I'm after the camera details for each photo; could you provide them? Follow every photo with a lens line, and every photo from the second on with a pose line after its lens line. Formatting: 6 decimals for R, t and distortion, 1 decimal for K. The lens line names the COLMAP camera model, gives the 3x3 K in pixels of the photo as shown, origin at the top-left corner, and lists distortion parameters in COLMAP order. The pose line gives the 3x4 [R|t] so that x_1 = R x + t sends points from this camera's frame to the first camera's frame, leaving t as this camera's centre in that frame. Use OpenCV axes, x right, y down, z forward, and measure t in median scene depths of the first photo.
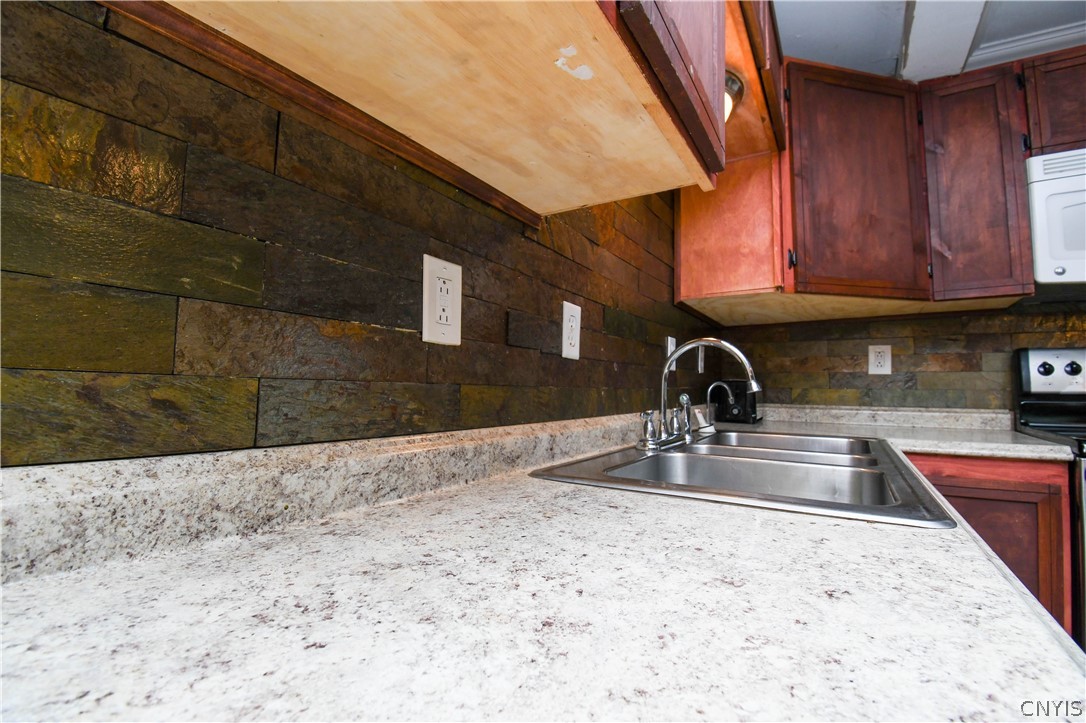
lens RADIAL K [[480.3, 0, 542.8], [0, 480.3, 358.5], [0, 0, 1]] dist [0.015484, -0.023129]
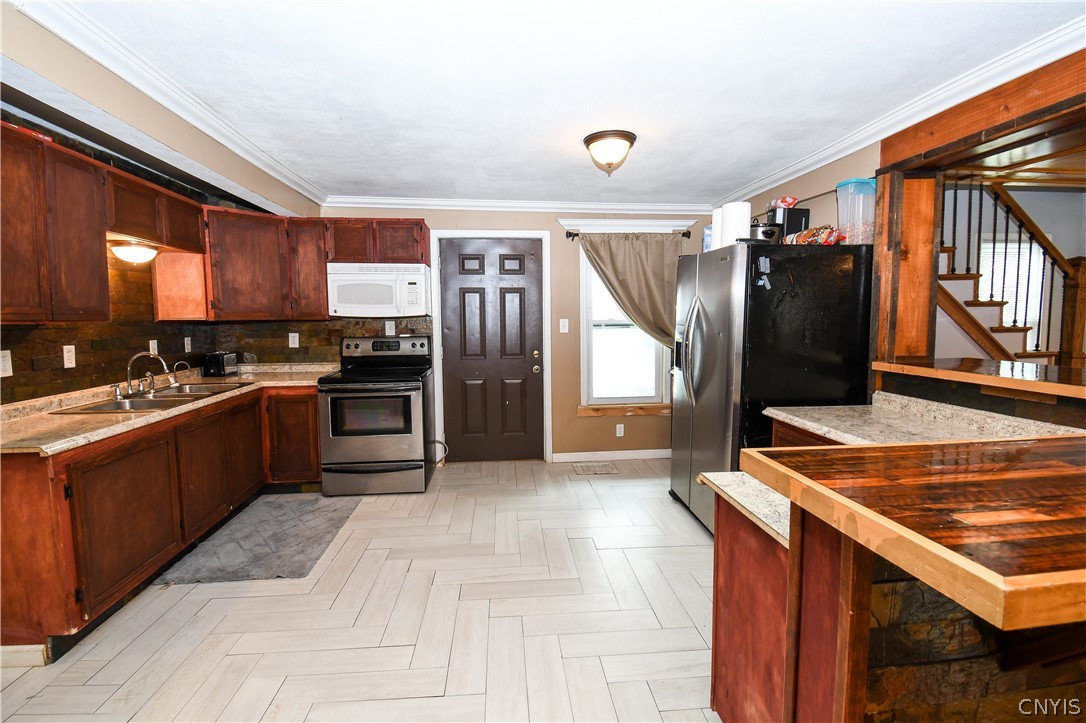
lens RADIAL K [[499.9, 0, 542.6], [0, 499.9, 359.7], [0, 0, 1]] dist [0.016582, -0.025201]
pose [[0.785472, -0.069451, 0.614988, 0.274609], [-0.025293, 0.989251, 0.144022, -0.324914], [-0.618380, -0.128680, 0.775273, -1.725674]]
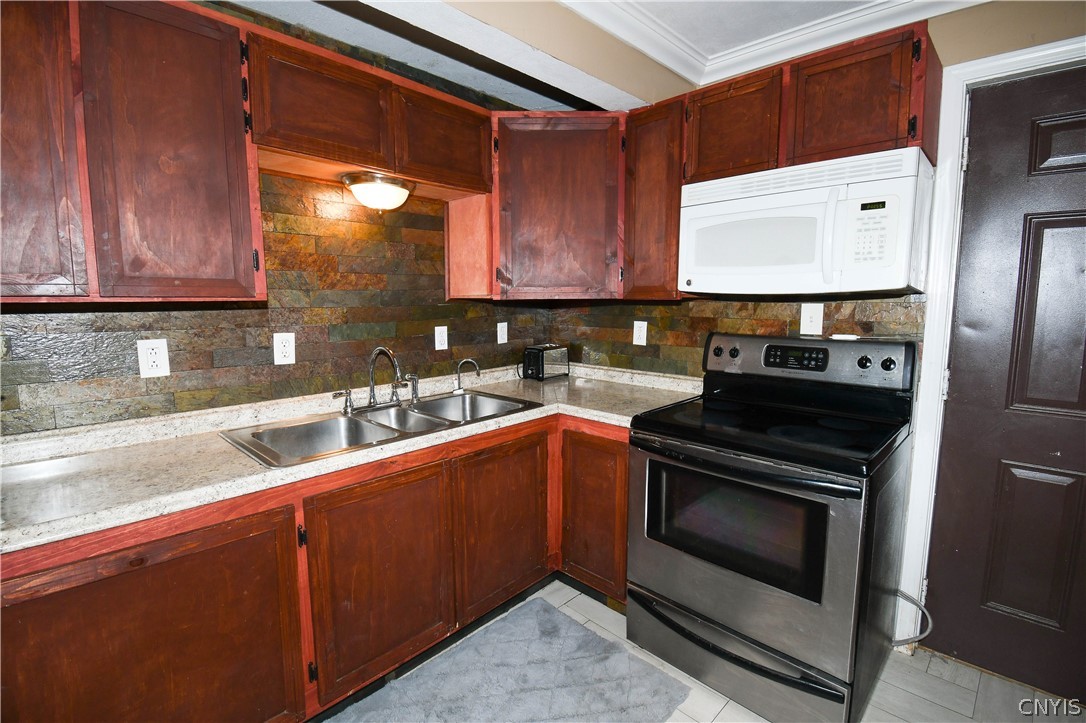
lens RADIAL K [[490.8, 0, 543.8], [0, 490.8, 357.2], [0, 0, 1]] dist [0.015346, -0.023761]
pose [[0.978223, 0.012117, -0.207202, 0.933027], [0.026097, 0.983191, 0.180703, -0.223673], [0.205909, -0.182175, 0.961464, -0.372748]]
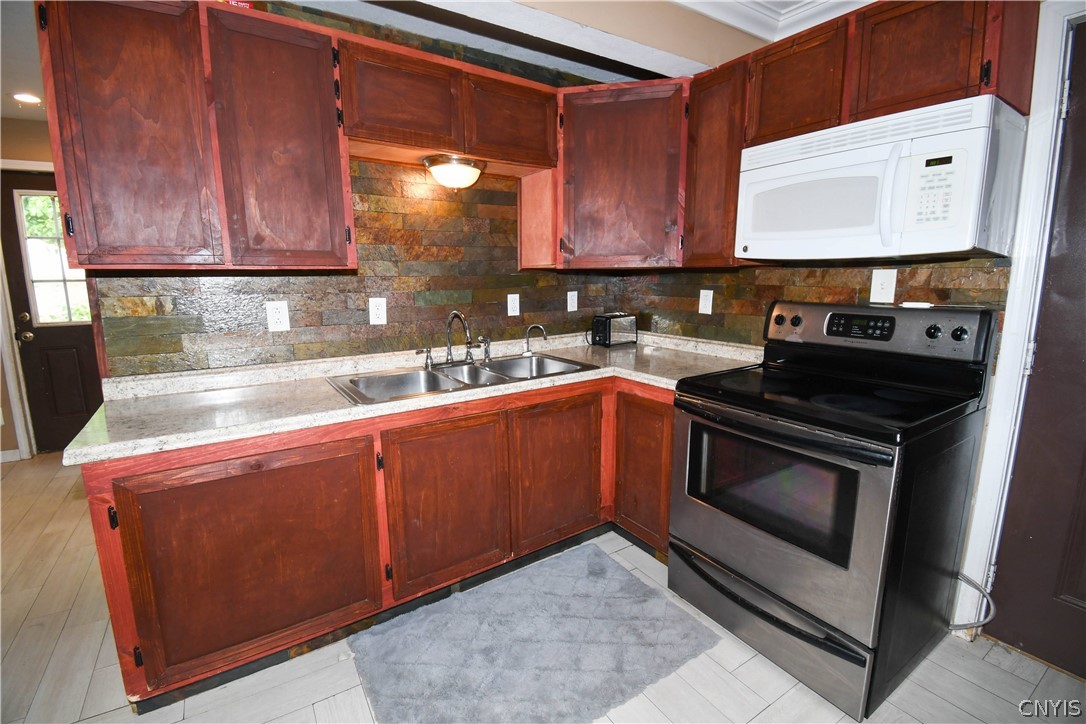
lens RADIAL K [[480.3, 0, 542.8], [0, 480.3, 359.0], [0, 0, 1]] dist [0.015484, -0.023129]
pose [[0.910501, 0.054679, -0.409875, 1.081293], [0.044743, 0.972371, 0.229112, -0.206099], [0.411078, -0.226945, 0.882899, -0.409424]]
